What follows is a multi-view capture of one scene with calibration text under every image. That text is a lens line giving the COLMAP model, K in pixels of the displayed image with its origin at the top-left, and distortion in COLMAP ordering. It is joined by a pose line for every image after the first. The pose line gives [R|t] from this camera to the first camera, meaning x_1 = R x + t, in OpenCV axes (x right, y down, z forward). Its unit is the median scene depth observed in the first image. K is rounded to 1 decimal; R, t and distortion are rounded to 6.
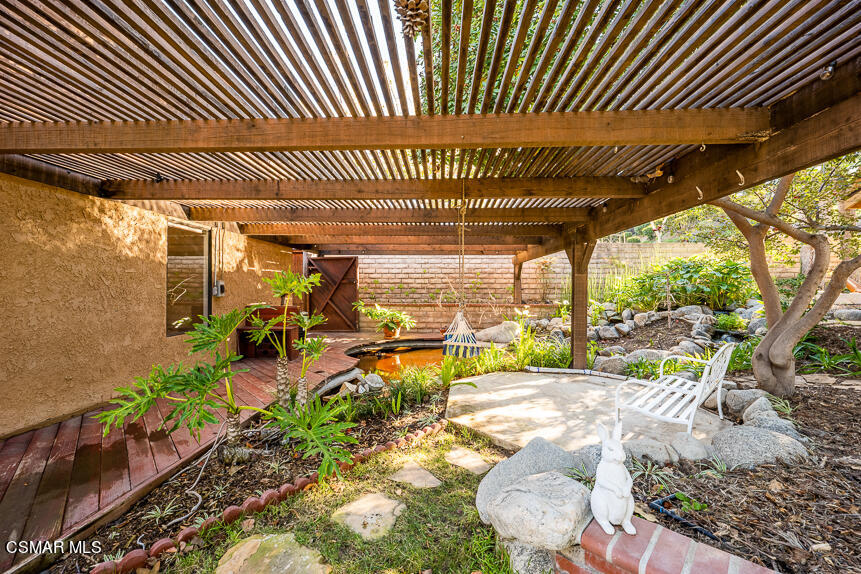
lens RADIAL K [[362.2, 0, 428.6], [0, 362.2, 285.3], [0, 0, 1]] dist [-0.000347, -0.000316]
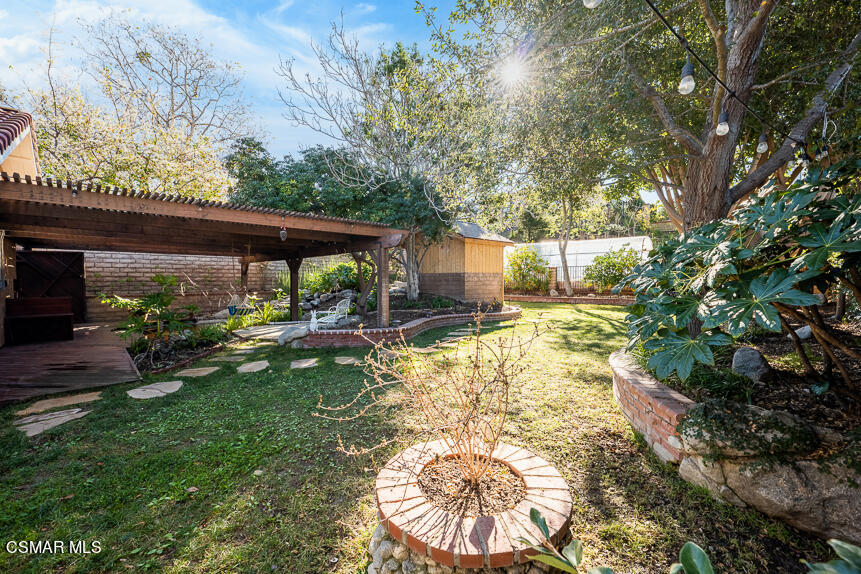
lens RADIAL K [[353.8, 0, 432.4], [0, 353.8, 287.5], [0, 0, 1]] dist [0.000620, -0.000357]
pose [[0.684820, -0.018435, 0.728479, -0.335354], [-0.003621, 0.999581, 0.028701, -0.010796], [-0.728703, -0.022293, 0.684467, -0.619566]]
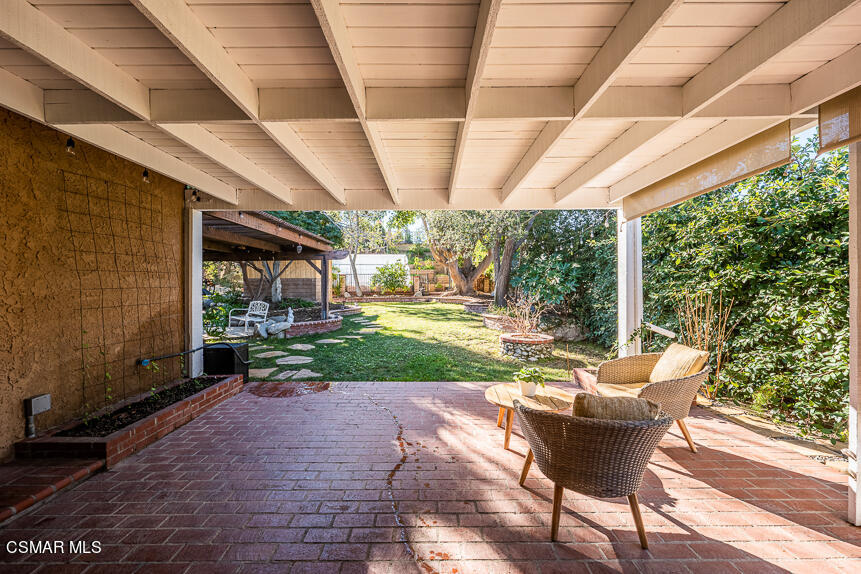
lens RADIAL K [[353.8, 0, 432.4], [0, 353.8, 287.5], [0, 0, 1]] dist [0.000620, -0.000357]
pose [[-0.039395, -0.008654, 0.999186, -1.010644], [-0.003178, 0.999959, 0.008536, -0.000211], [-0.999219, -0.002840, -0.039421, -0.202097]]
